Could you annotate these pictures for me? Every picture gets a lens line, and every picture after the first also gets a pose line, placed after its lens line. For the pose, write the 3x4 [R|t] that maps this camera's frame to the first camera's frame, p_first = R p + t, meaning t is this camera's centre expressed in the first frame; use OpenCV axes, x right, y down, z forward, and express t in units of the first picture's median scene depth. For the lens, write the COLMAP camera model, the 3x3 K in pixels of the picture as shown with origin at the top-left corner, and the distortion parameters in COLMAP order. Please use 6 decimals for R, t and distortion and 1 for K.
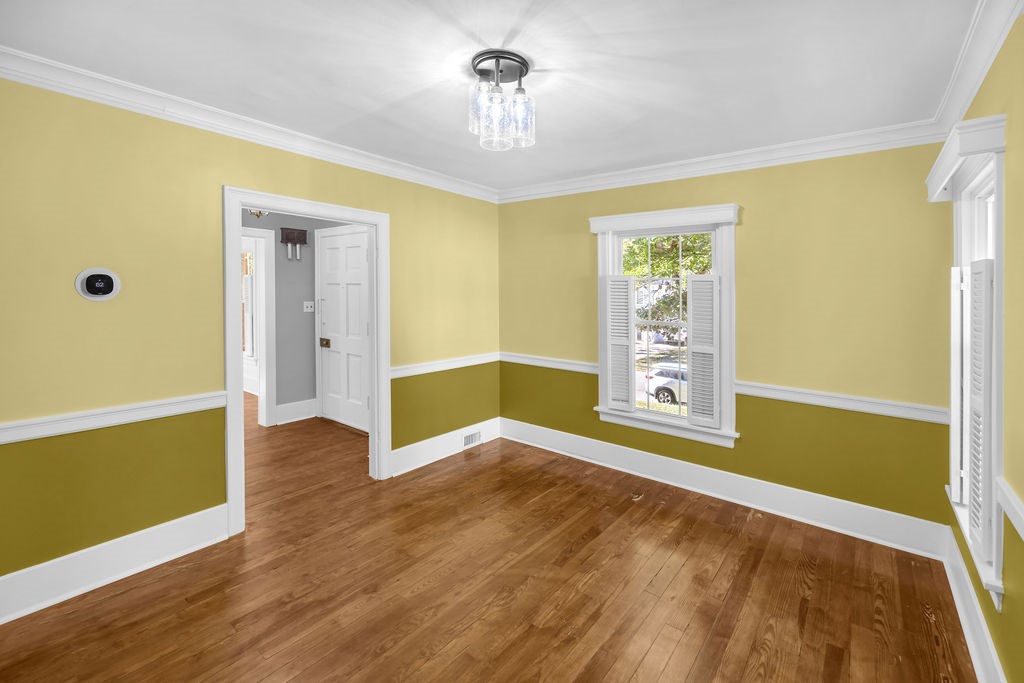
lens RADIAL K [[457.2, 0, 531.4], [0, 457.2, 320.0], [0, 0, 1]] dist [0.000497, -0.000060]
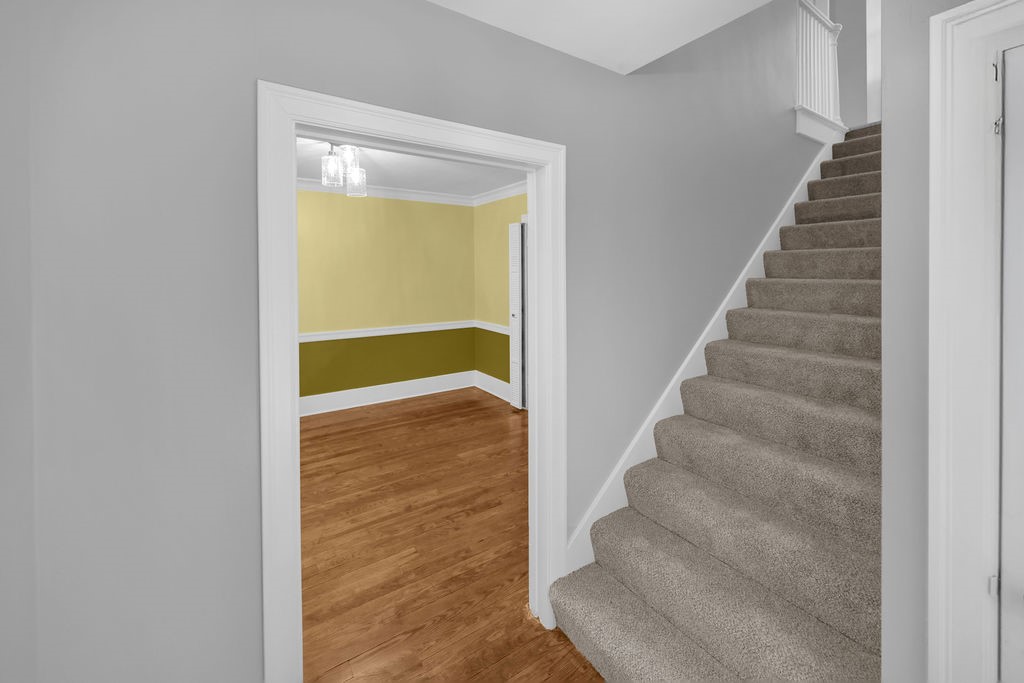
lens RADIAL K [[429.6, 0, 499.3], [0, 429.6, 253.6], [0, 0, 1]] dist [-0.000476, -0.000110]
pose [[-0.933108, -0.001068, 0.359596, -1.060119], [0.011451, 0.999400, 0.032681, -0.181269], [-0.359415, 0.034613, -0.932536, 2.101444]]
